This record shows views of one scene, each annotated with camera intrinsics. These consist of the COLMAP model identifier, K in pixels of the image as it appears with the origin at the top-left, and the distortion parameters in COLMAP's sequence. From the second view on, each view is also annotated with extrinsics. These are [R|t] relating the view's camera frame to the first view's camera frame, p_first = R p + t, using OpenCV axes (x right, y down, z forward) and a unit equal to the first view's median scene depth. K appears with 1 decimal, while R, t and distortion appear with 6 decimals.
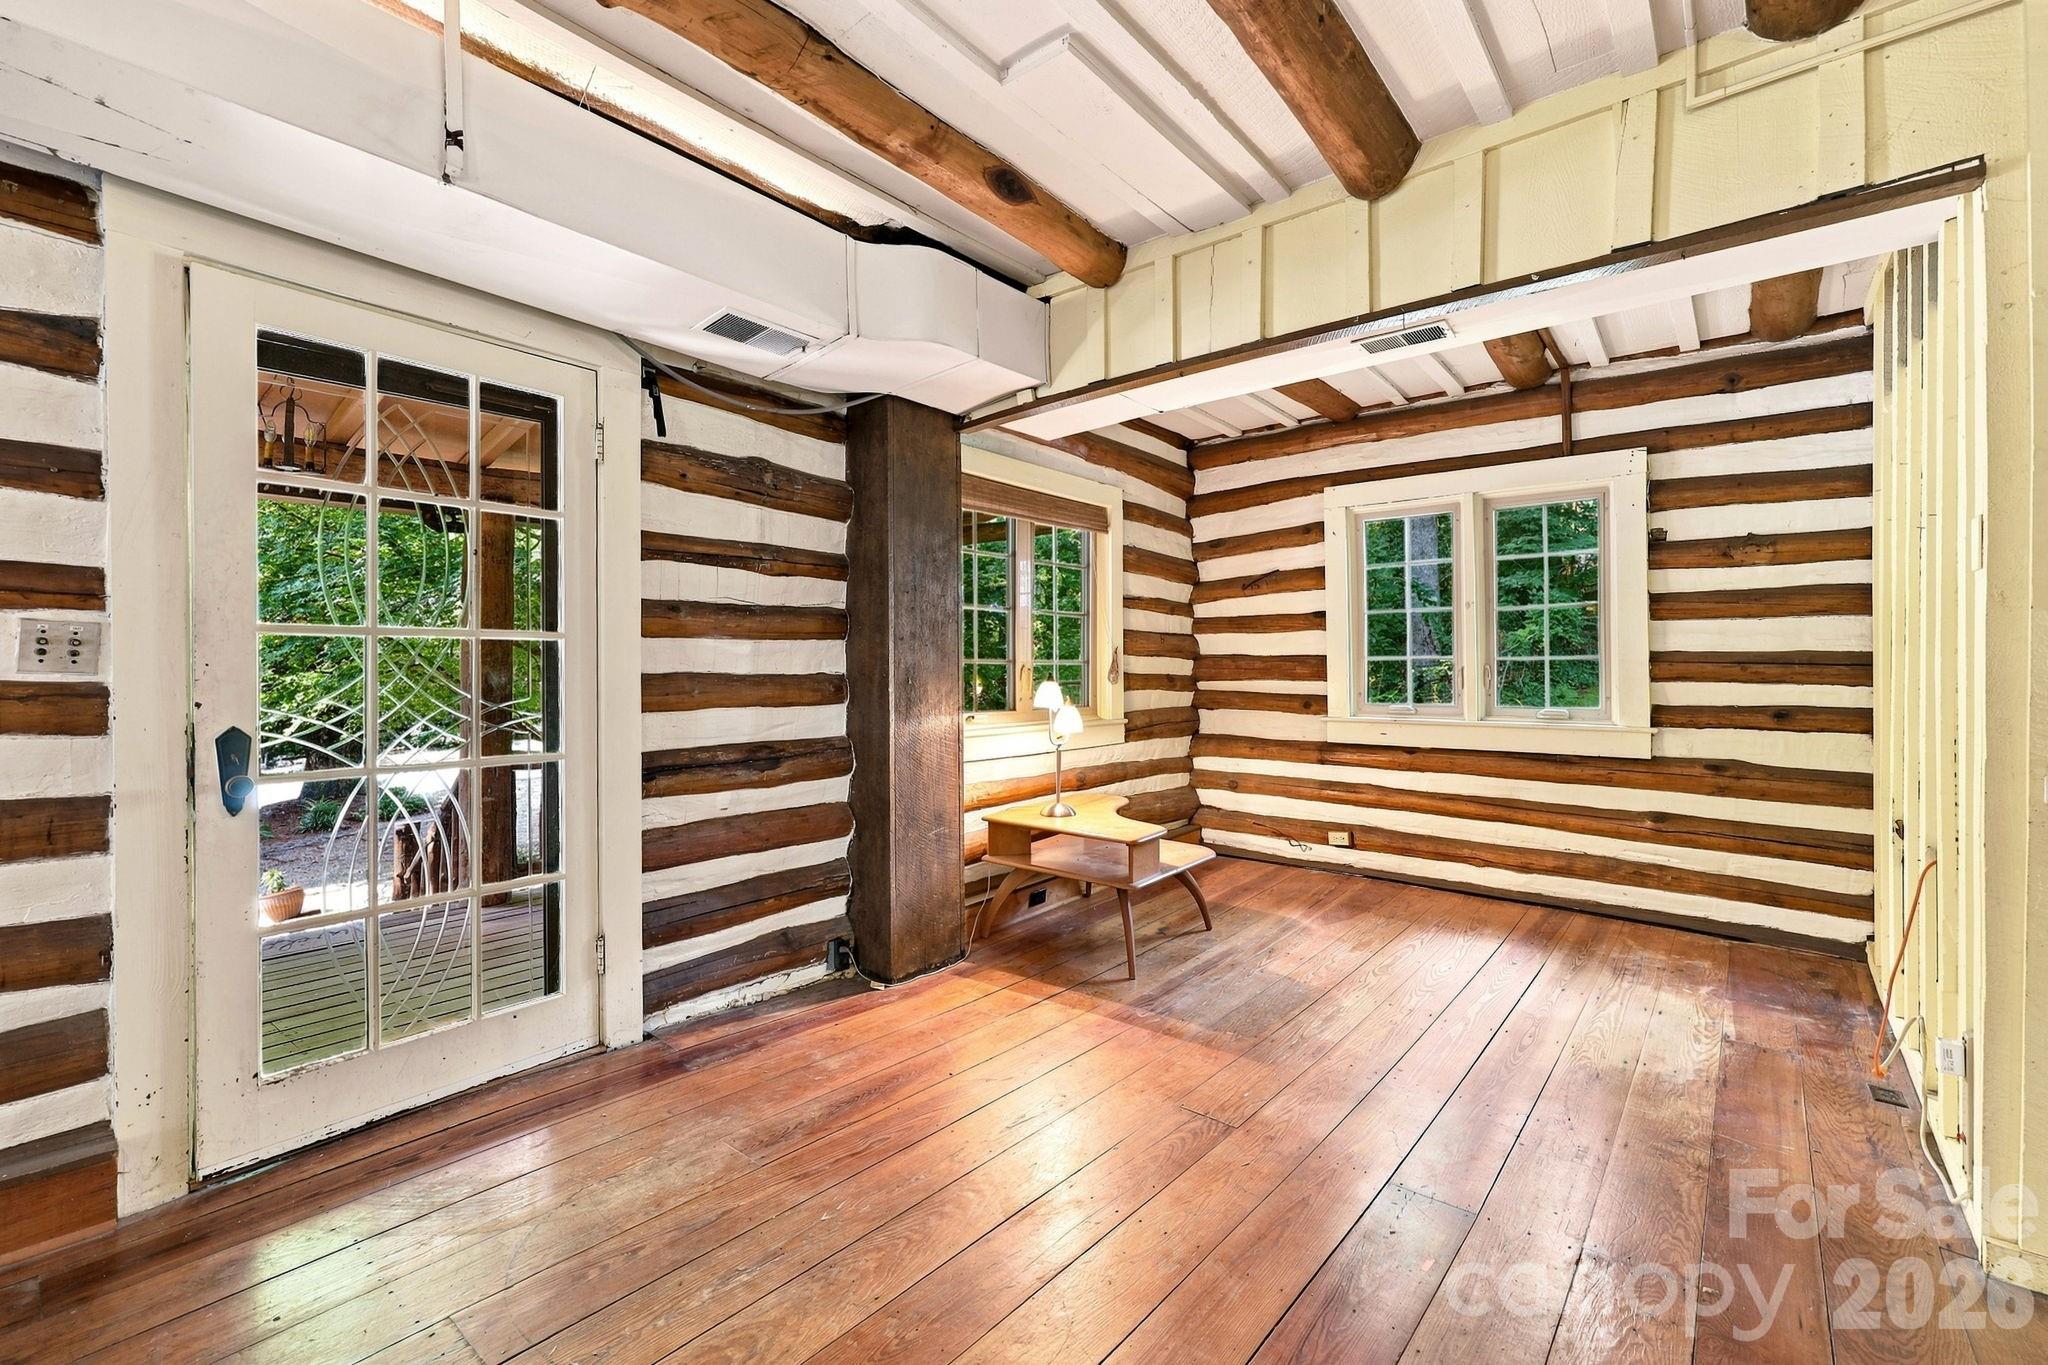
lens RADIAL K [[894.0, 0, 1016.3], [0, 894.0, 675.3], [0, 0, 1]] dist [0.001830, 0.000497]
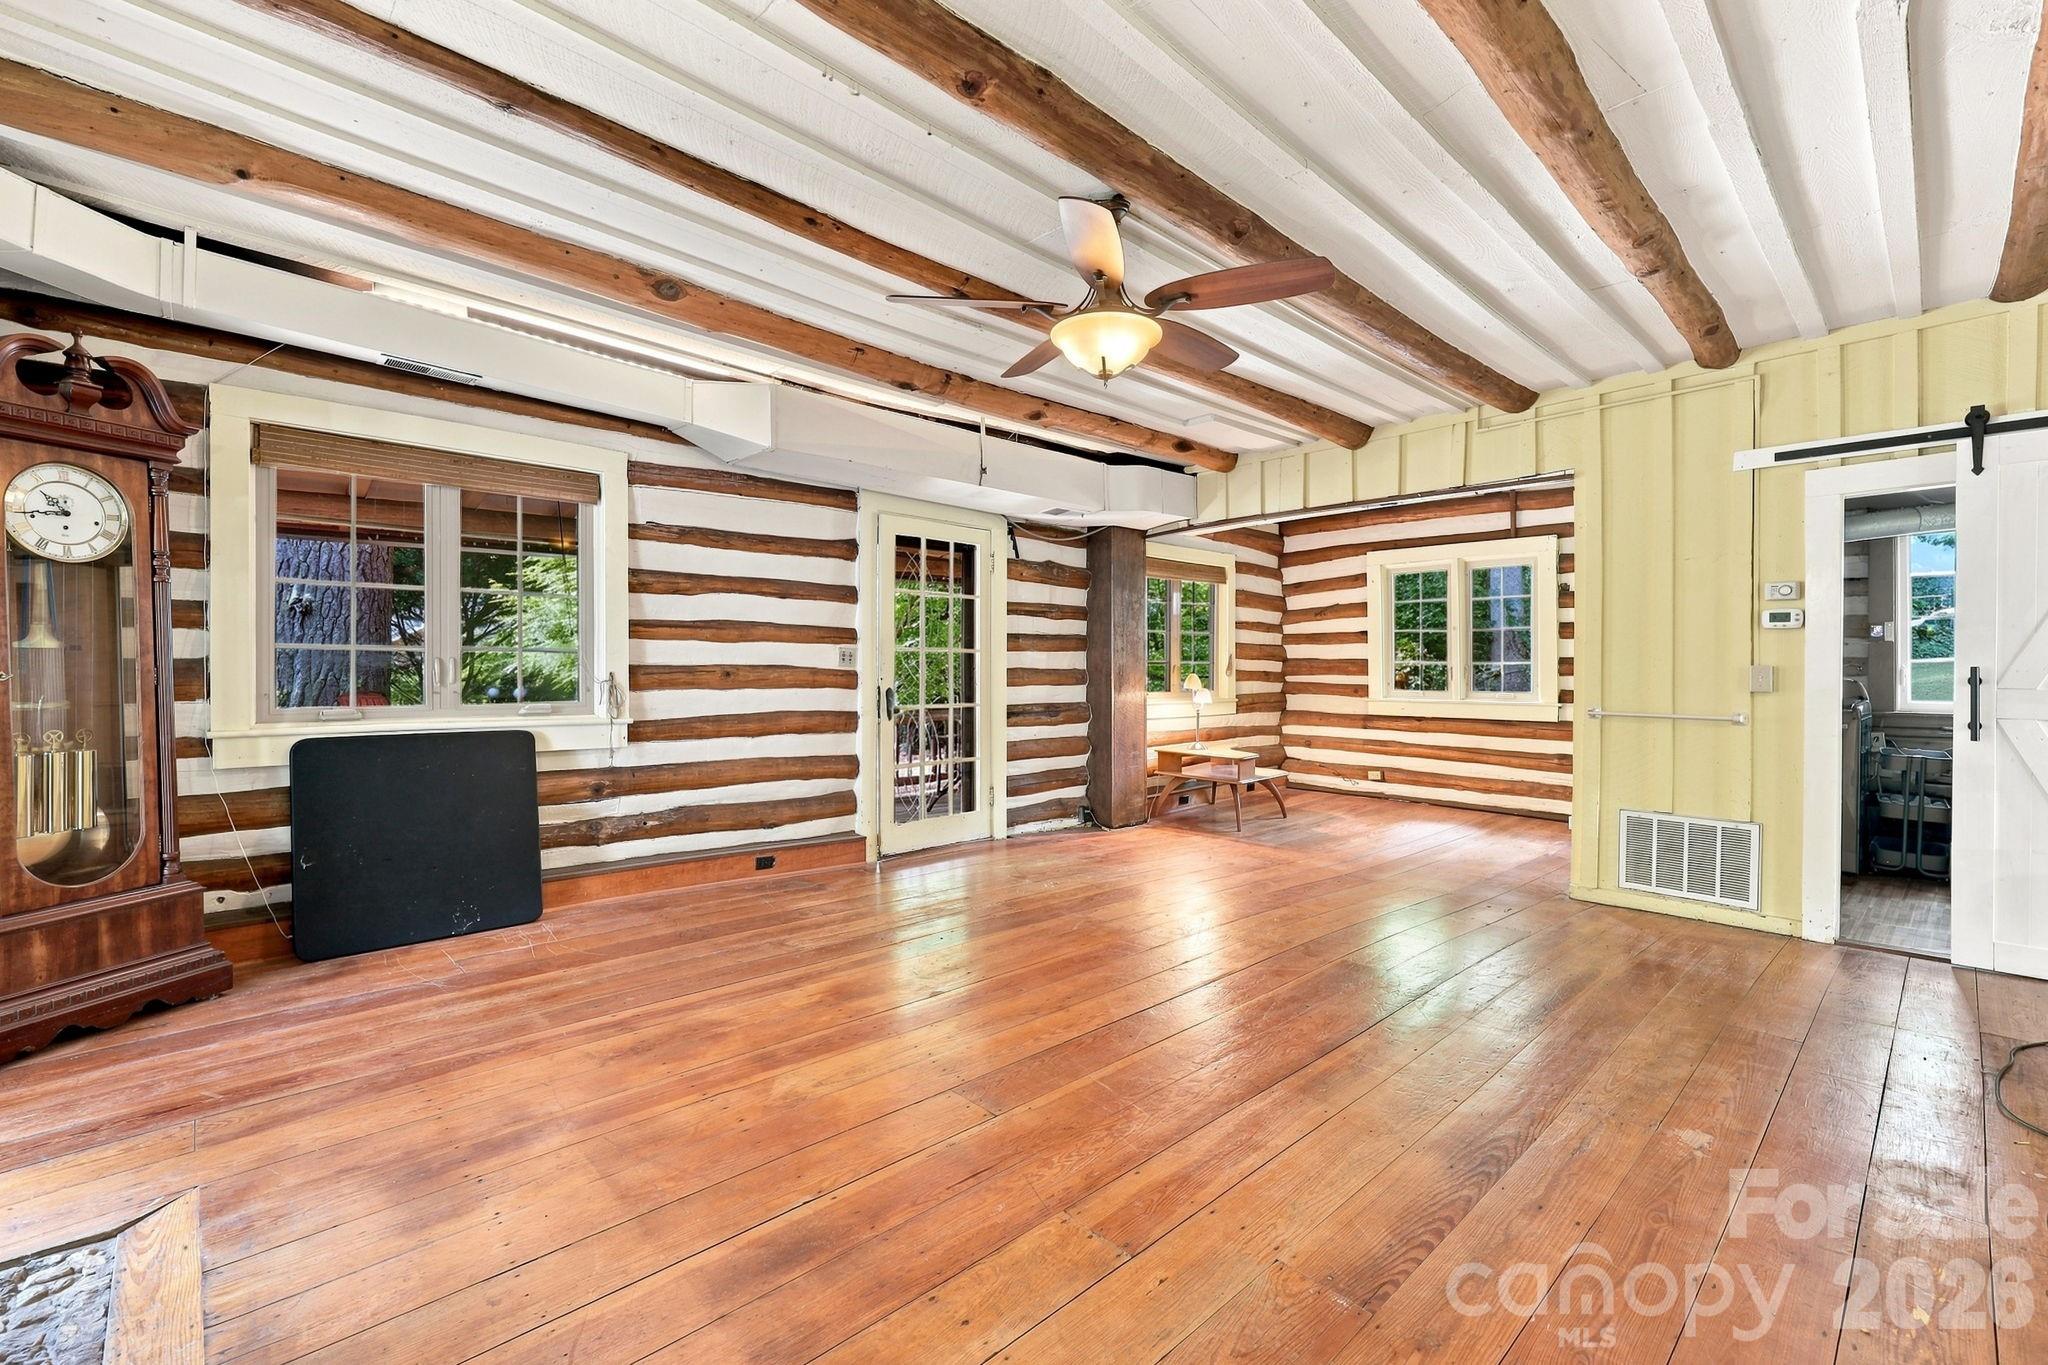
lens RADIAL K [[894.0, 0, 1032.5], [0, 894.0, 675.2], [0, 0, 1]] dist [0.001830, 0.000497]
pose [[0.994402, 0.003638, -0.105597, -0.096335], [-0.003656, 0.999993, 0.000025, 0.010614], [0.105596, 0.000362, 0.994409, -0.834292]]
